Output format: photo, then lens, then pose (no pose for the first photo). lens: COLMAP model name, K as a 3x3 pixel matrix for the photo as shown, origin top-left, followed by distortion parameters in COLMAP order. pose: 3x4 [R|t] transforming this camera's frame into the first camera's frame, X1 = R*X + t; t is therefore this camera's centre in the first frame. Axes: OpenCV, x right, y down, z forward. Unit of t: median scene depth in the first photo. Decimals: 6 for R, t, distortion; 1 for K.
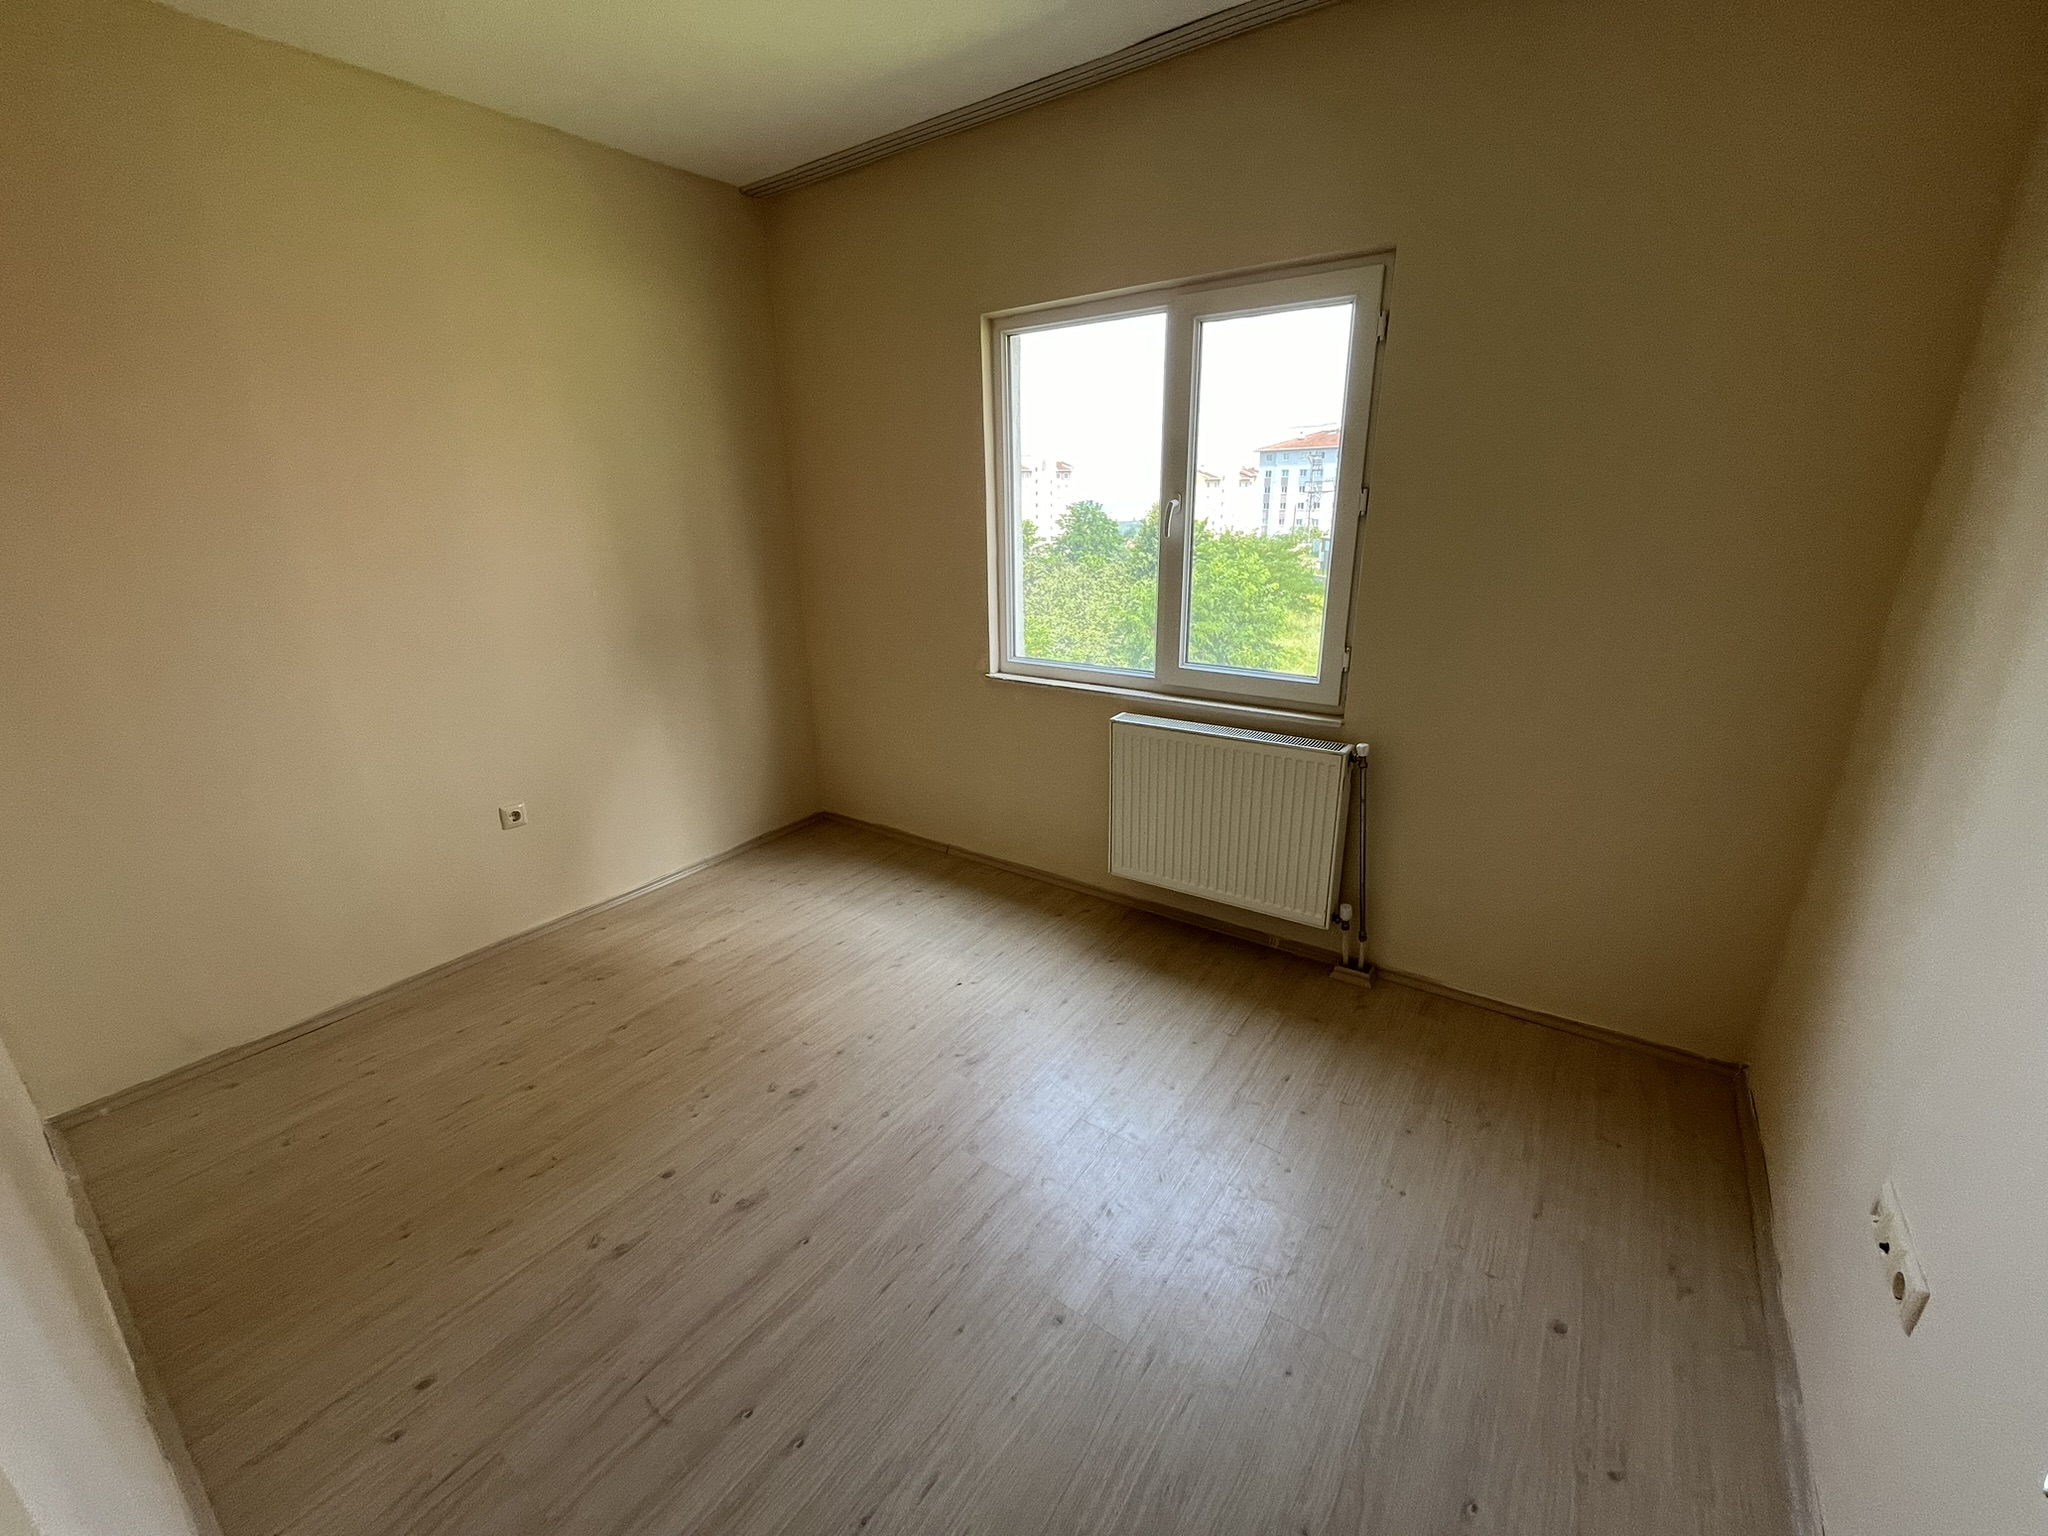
lens RADIAL K [[834.5, 0, 1019.4], [0, 834.5, 769.4], [0, 0, 1]] dist [0.000195, -0.000145]
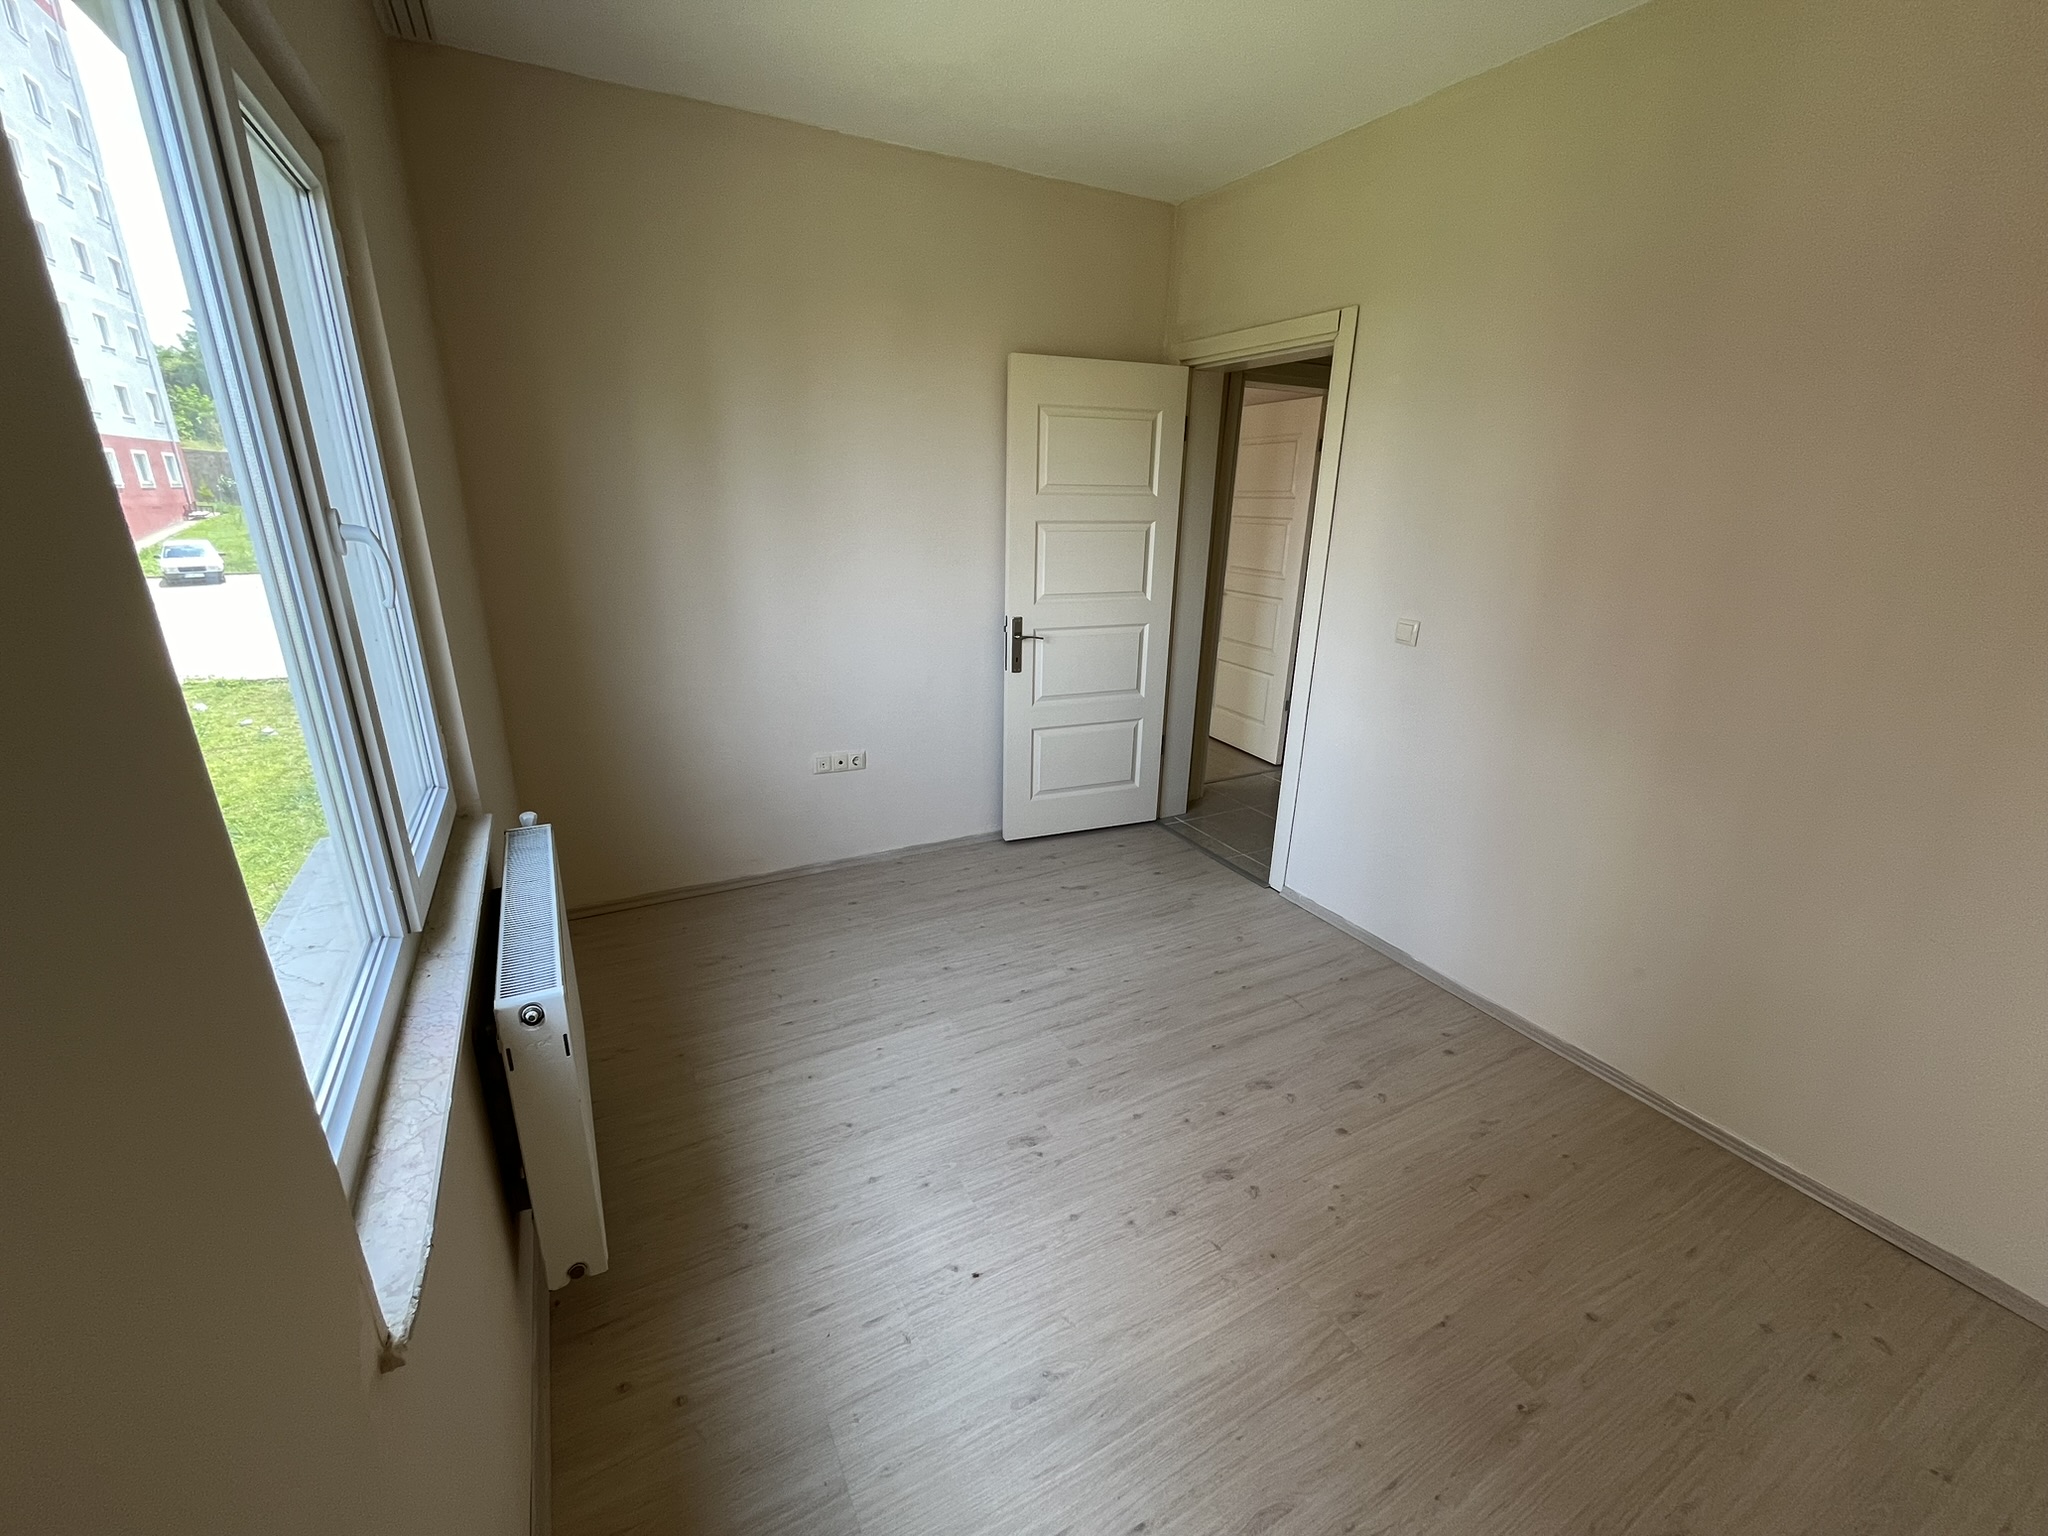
lens RADIAL K [[828.3, 0, 1018.5], [0, 828.3, 770.2], [0, 0, 1]] dist [-0.000848, -0.000270]
pose [[-0.898022, -0.136285, 0.418309, -0.385547], [0.137530, 0.816197, 0.561166, -0.500479], [-0.417901, 0.561470, -0.714220, 1.505693]]
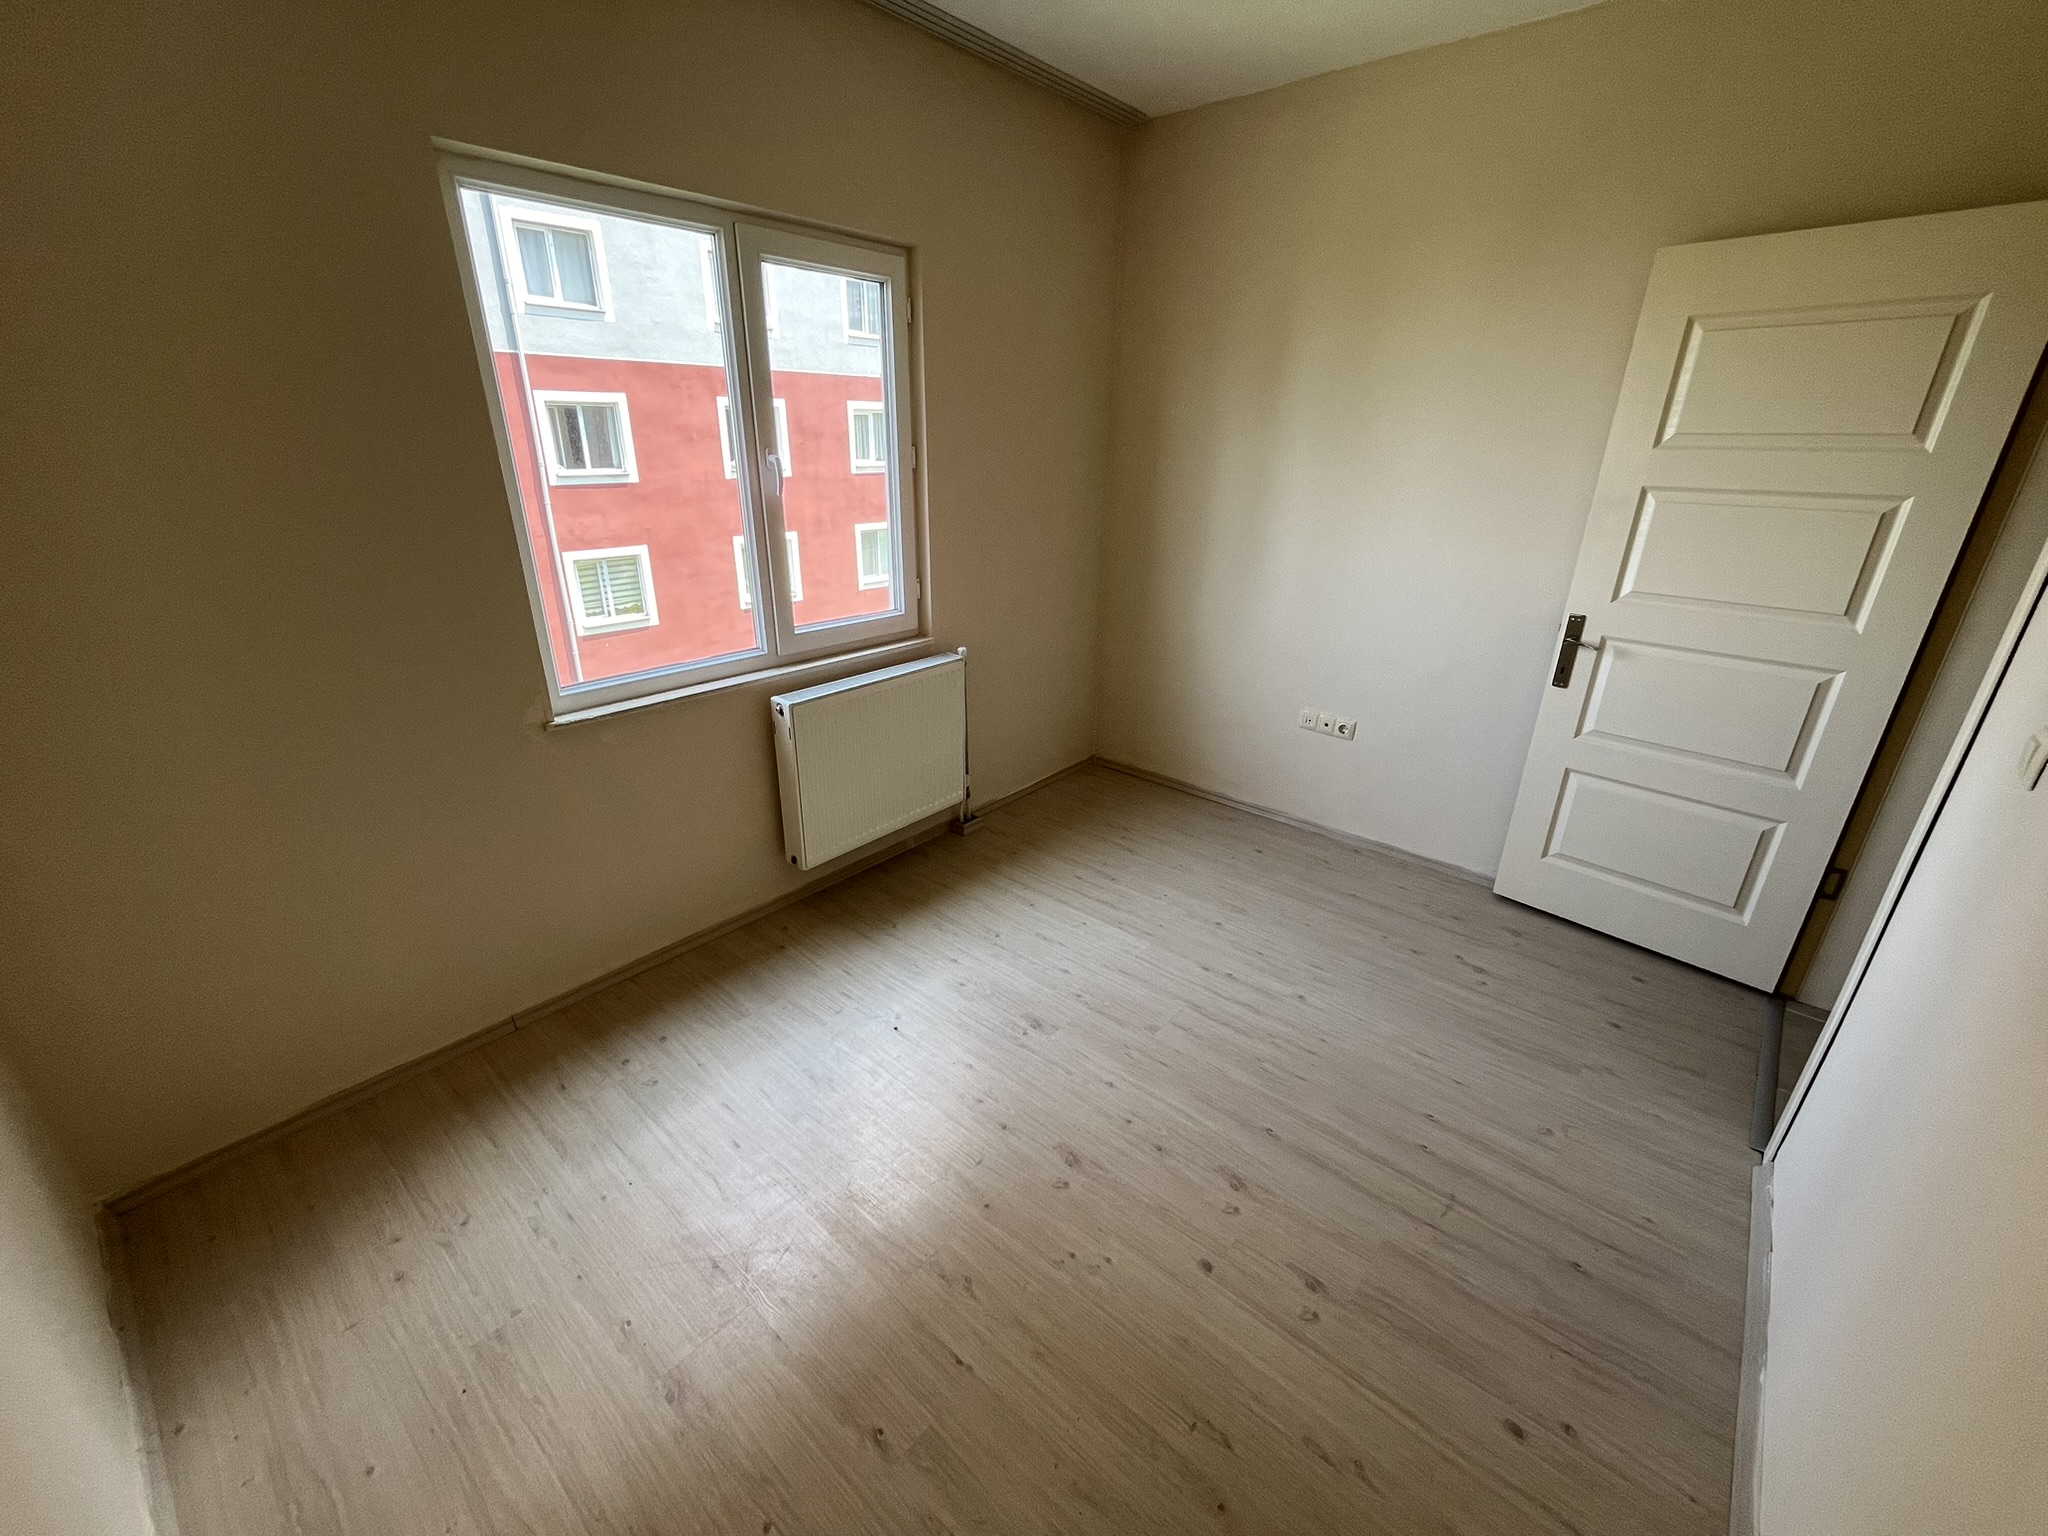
lens RADIAL K [[825.6, 0, 1016.7], [0, 825.6, 770.5], [0, 0, 1]] dist [0.001517, -0.003266]
pose [[0.096811, -0.352702, 0.930714, -0.935769], [0.299525, 0.902083, 0.310696, -0.258538], [-0.949164, 0.248694, 0.192975, 0.802707]]
